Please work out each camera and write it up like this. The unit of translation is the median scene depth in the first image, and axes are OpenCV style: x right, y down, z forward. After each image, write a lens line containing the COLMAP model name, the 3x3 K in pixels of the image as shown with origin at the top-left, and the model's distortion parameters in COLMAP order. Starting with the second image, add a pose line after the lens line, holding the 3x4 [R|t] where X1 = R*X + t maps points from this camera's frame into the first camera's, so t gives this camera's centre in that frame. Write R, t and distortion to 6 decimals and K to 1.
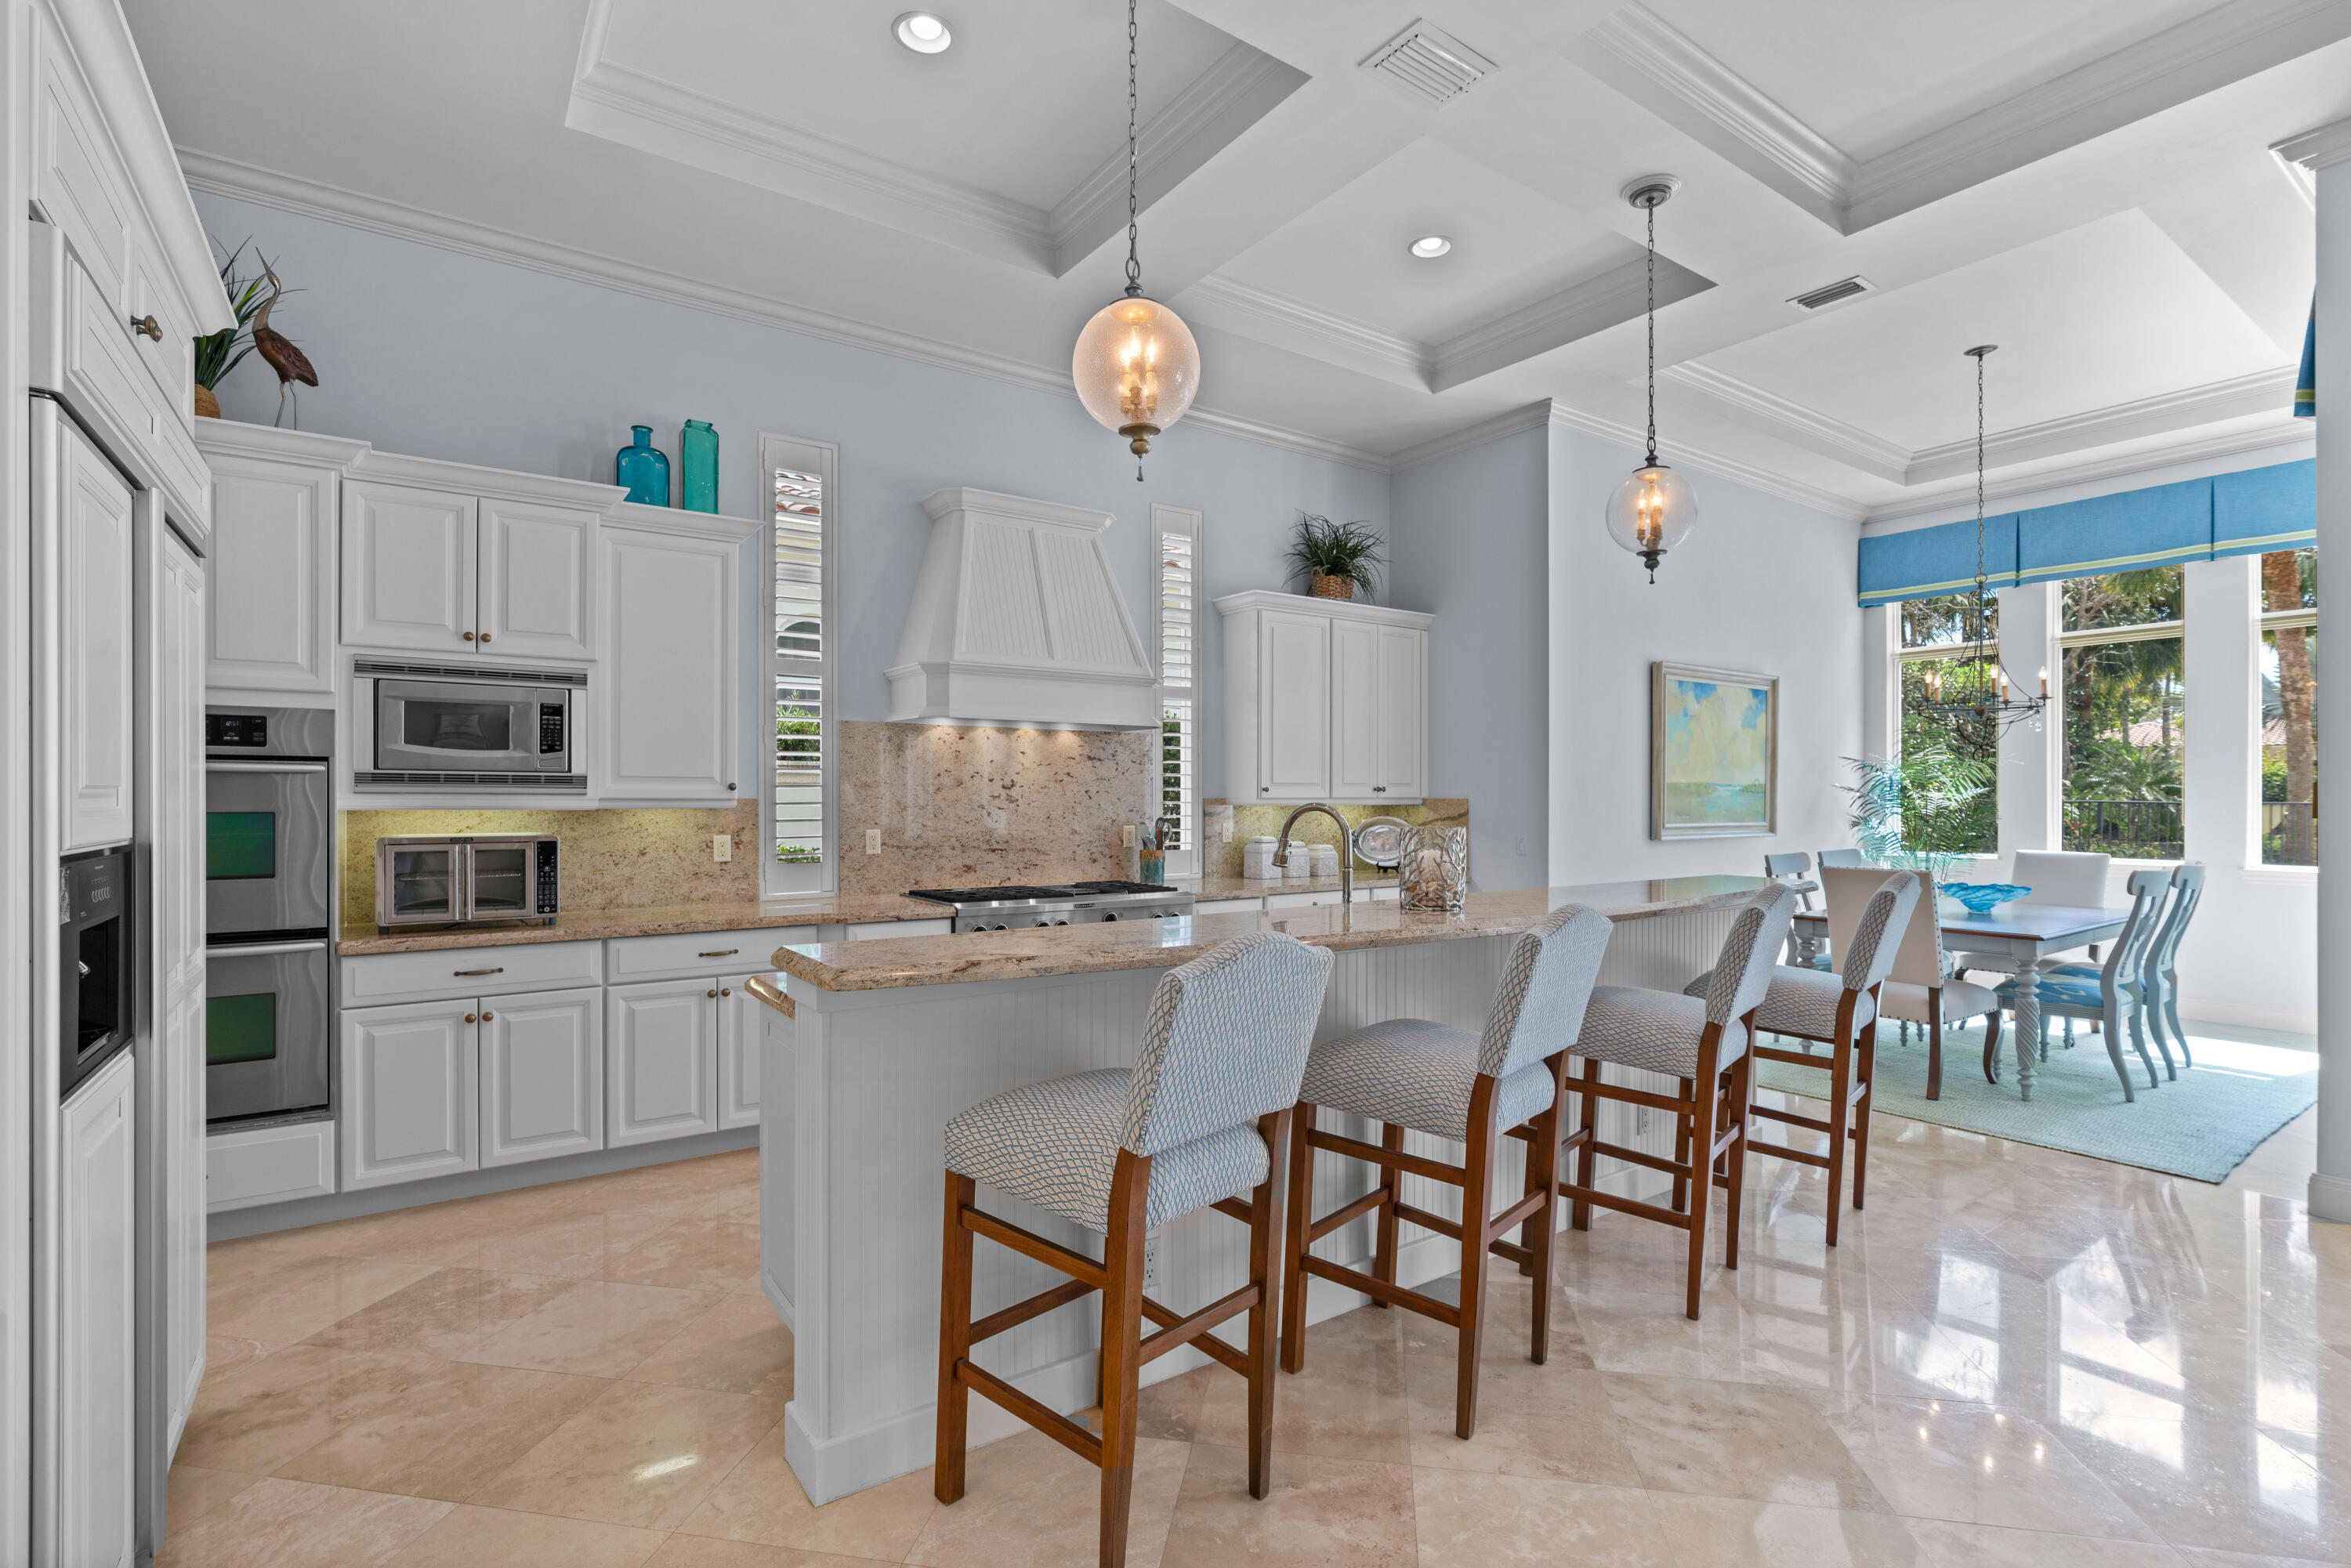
lens RADIAL K [[1114.6, 0, 1179.7], [0, 1114.6, 794.9], [0, 0, 1]] dist [0.001499, 0.000295]
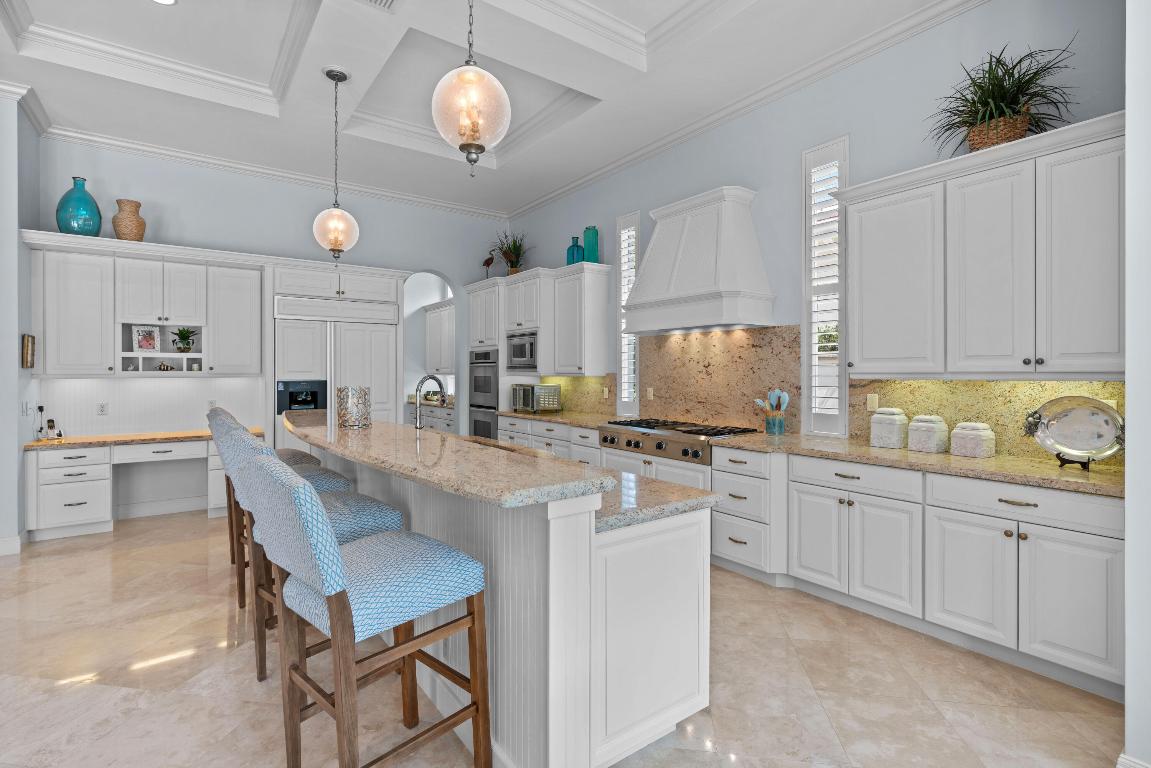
lens RADIAL K [[538.3, 0, 569.3], [0, 538.3, 373.4], [0, 0, 1]] dist [-0.000840, 0.000403]
pose [[-0.003001, 0.000395, -0.999995, 0.701851], [0.001912, 0.999998, 0.000389, 0.003394], [0.999994, -0.001911, -0.003002, 0.822558]]
